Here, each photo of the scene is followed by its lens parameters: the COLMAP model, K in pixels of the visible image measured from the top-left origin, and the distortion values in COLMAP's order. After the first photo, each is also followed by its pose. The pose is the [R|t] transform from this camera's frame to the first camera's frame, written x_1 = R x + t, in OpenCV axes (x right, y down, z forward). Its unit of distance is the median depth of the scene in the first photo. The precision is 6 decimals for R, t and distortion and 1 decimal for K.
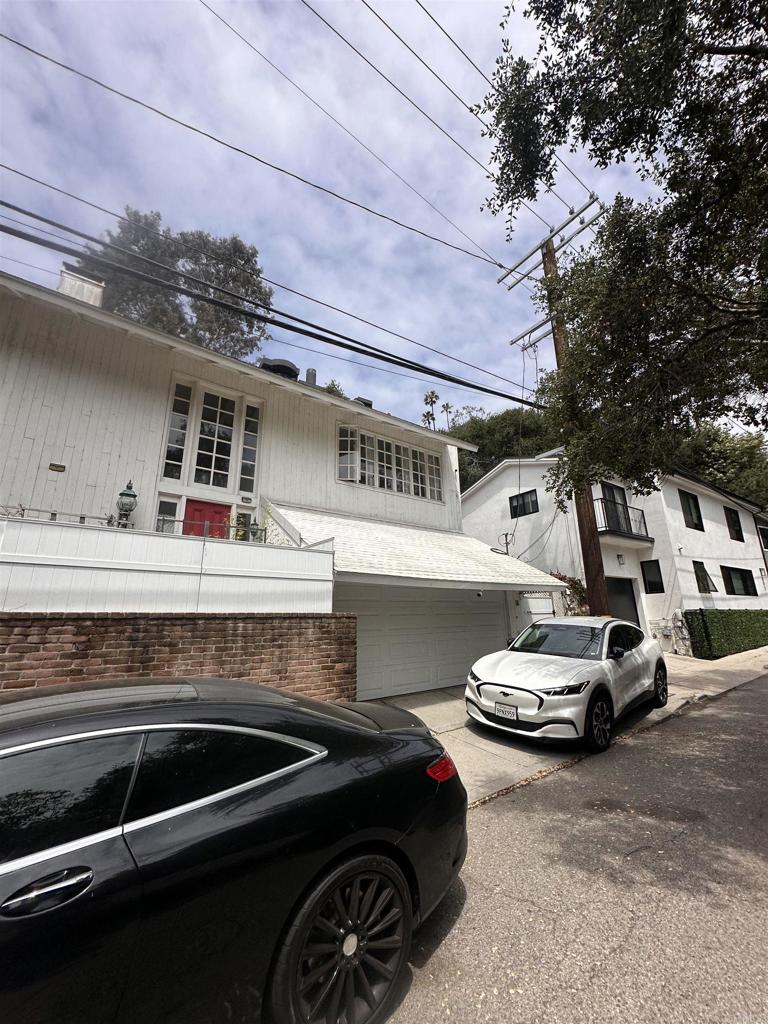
lens RADIAL K [[408.9, 0, 382.0], [0, 408.9, 511.3], [0, 0, 1]] dist [0.001481, -0.000332]
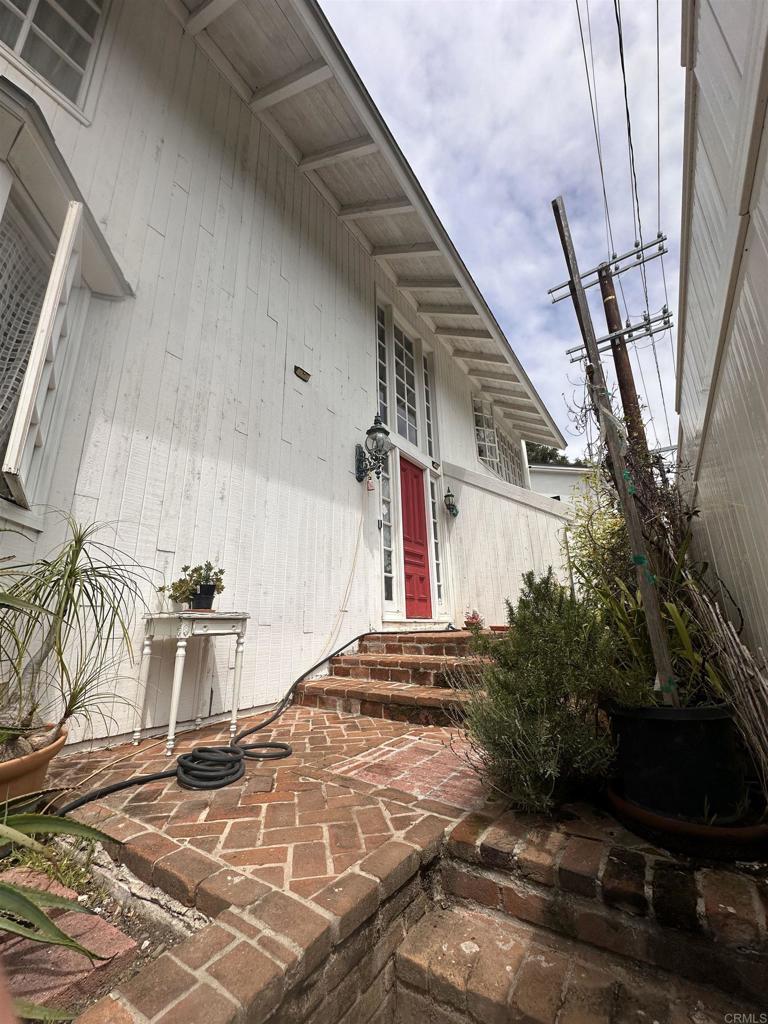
lens RADIAL K [[407.9, 0, 385.0], [0, 407.9, 513.1], [0, 0, 1]] dist [-0.004432, 0.000913]
pose [[0.942637, 0.083021, 0.323331, -0.694002], [-0.078434, 0.996548, -0.027216, 0.098734], [-0.324474, 0.000295, 0.945895, 0.275041]]
